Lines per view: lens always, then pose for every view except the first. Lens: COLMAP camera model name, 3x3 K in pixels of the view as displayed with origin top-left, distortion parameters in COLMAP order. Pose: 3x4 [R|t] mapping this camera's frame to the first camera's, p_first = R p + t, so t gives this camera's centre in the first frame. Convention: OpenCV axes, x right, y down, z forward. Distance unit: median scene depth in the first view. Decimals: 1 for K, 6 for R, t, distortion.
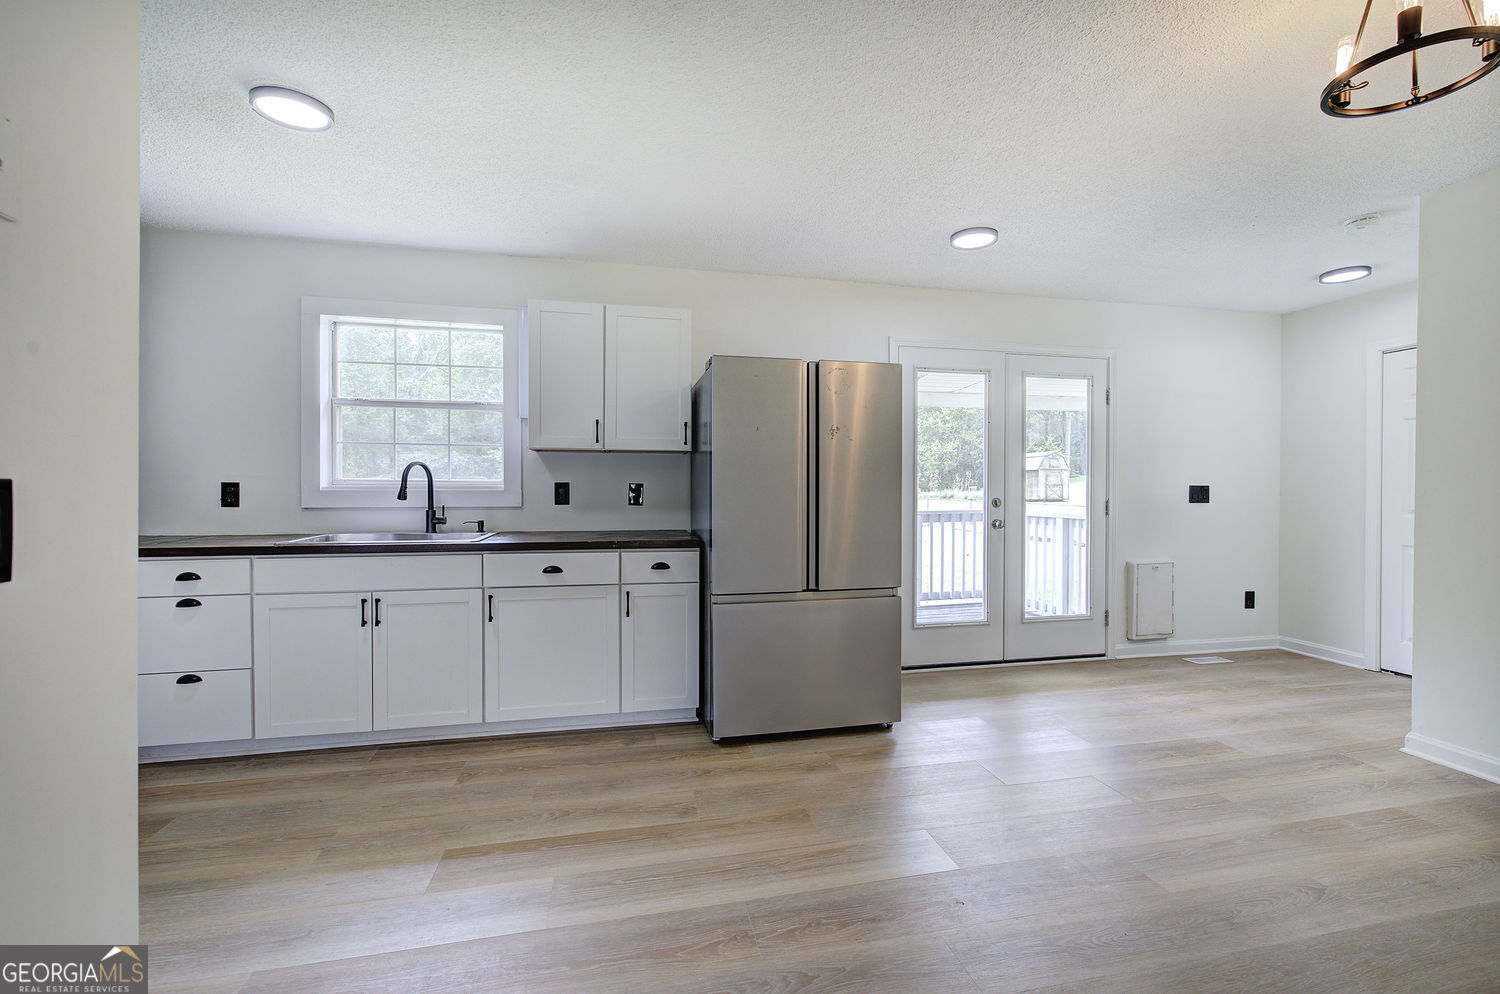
lens RADIAL K [[632.6, 0, 752.9], [0, 632.6, 496.9], [0, 0, 1]] dist [-0.006422, 0.002072]
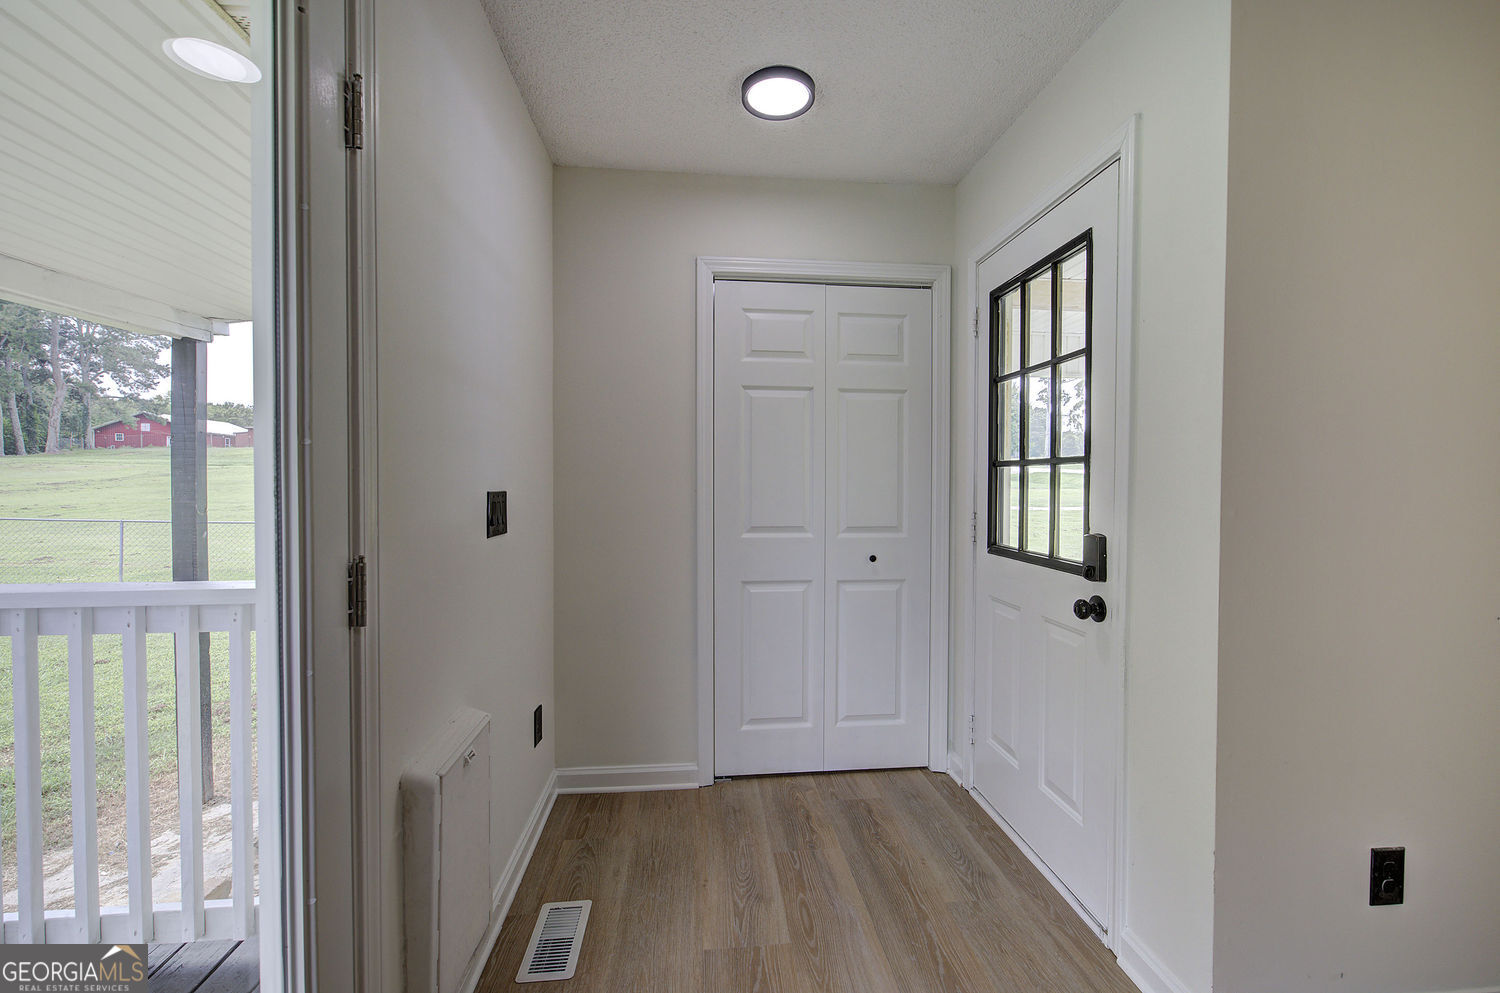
lens RADIAL K [[632.6, 0, 753.6], [0, 632.6, 495.2], [0, 0, 1]] dist [-0.006422, 0.002072]
pose [[0.112676, -0.018740, 0.993455, 0.429286], [0.013571, 0.999758, 0.017320, -0.026320], [-0.993539, 0.011531, 0.112904, 1.021685]]
